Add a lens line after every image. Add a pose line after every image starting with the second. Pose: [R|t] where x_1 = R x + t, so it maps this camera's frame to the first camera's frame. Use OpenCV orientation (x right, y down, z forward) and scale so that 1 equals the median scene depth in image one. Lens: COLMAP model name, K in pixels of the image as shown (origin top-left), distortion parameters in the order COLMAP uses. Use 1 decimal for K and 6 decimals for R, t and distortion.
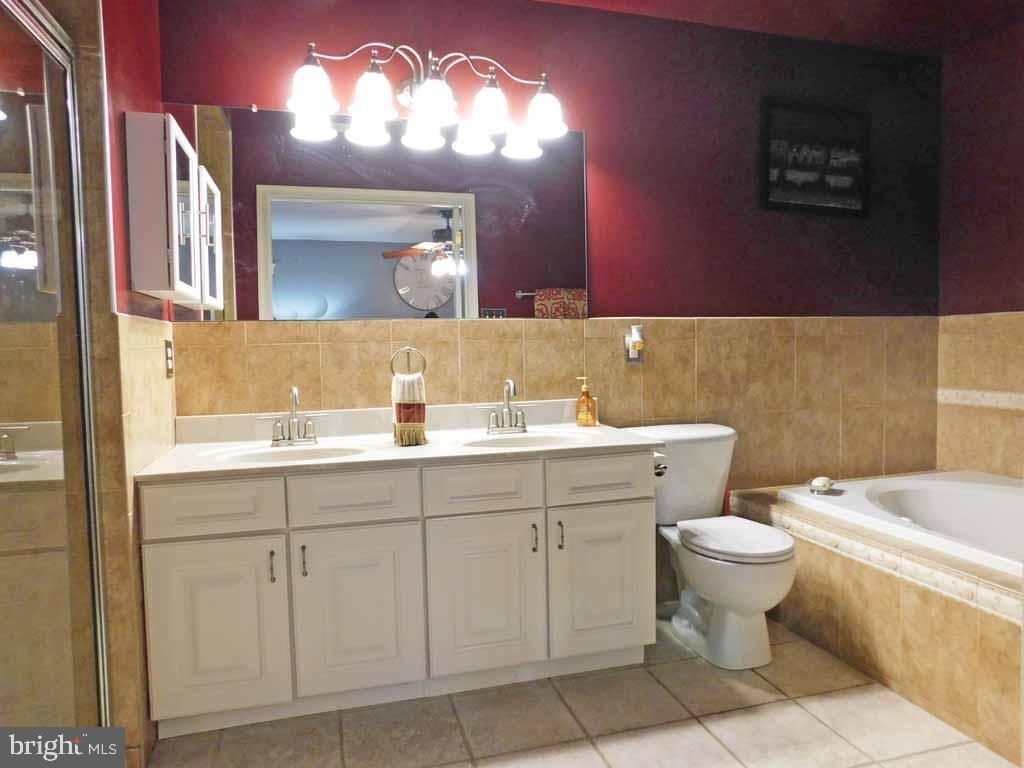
lens RADIAL K [[681.5, 0, 516.5], [0, 681.5, 383.2], [0, 0, 1]] dist [-0.062839, 0.045089]
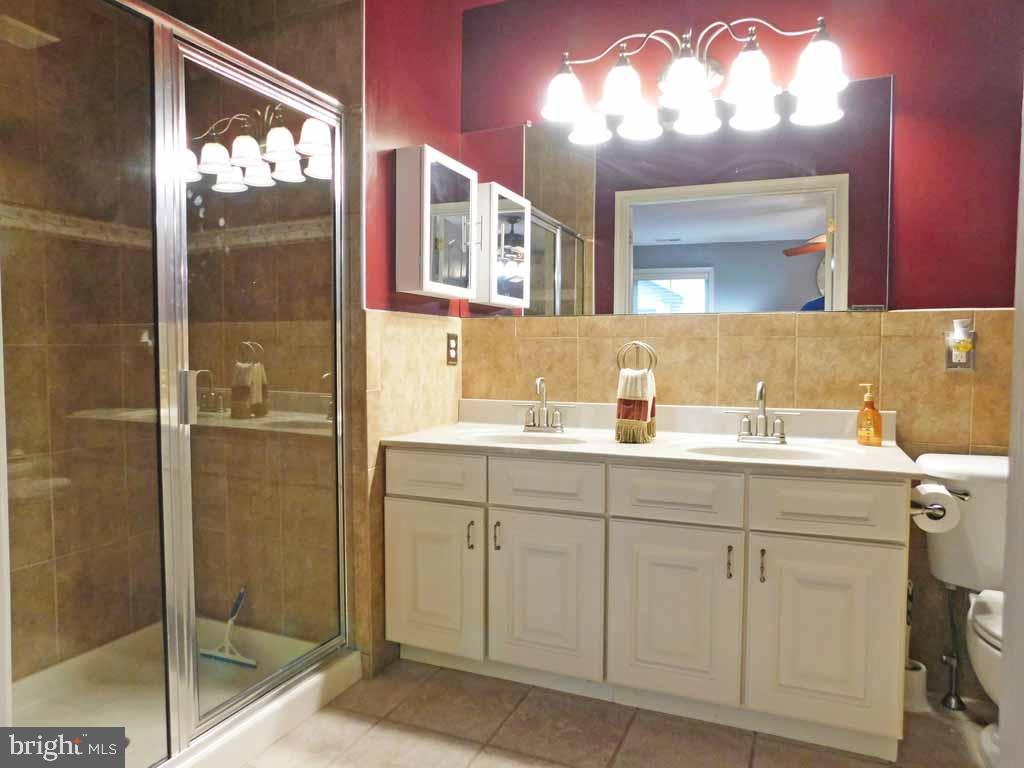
lens RADIAL K [[681.5, 0, 515.8], [0, 681.5, 384.7], [0, 0, 1]] dist [-0.062839, 0.045089]
pose [[0.767786, 0.049123, -0.638820, 0.311556], [-0.053191, 0.998502, 0.012853, 0.004551], [0.638495, 0.024112, 0.769249, 0.136971]]
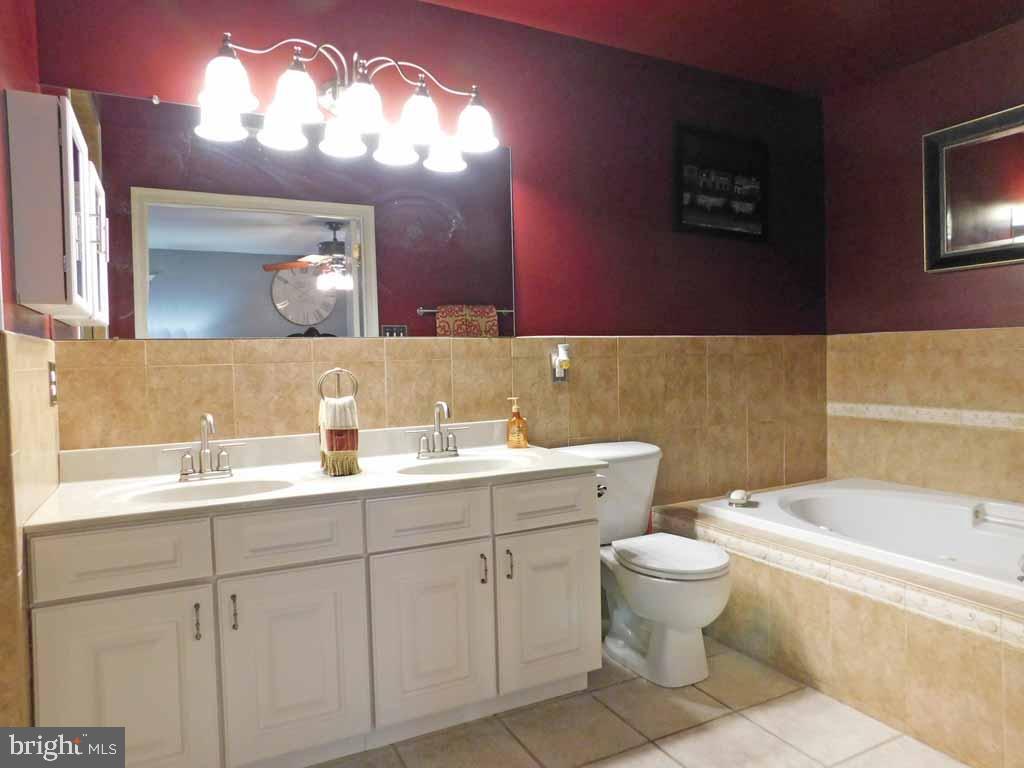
lens RADIAL K [[681.5, 0, 518.2], [0, 681.5, 382.9], [0, 0, 1]] dist [-0.062839, 0.045089]
pose [[0.980564, -0.010096, 0.195941, -0.094364], [0.014611, 0.999660, -0.021610, -0.009364], [-0.195656, 0.024053, 0.980377, 0.047147]]
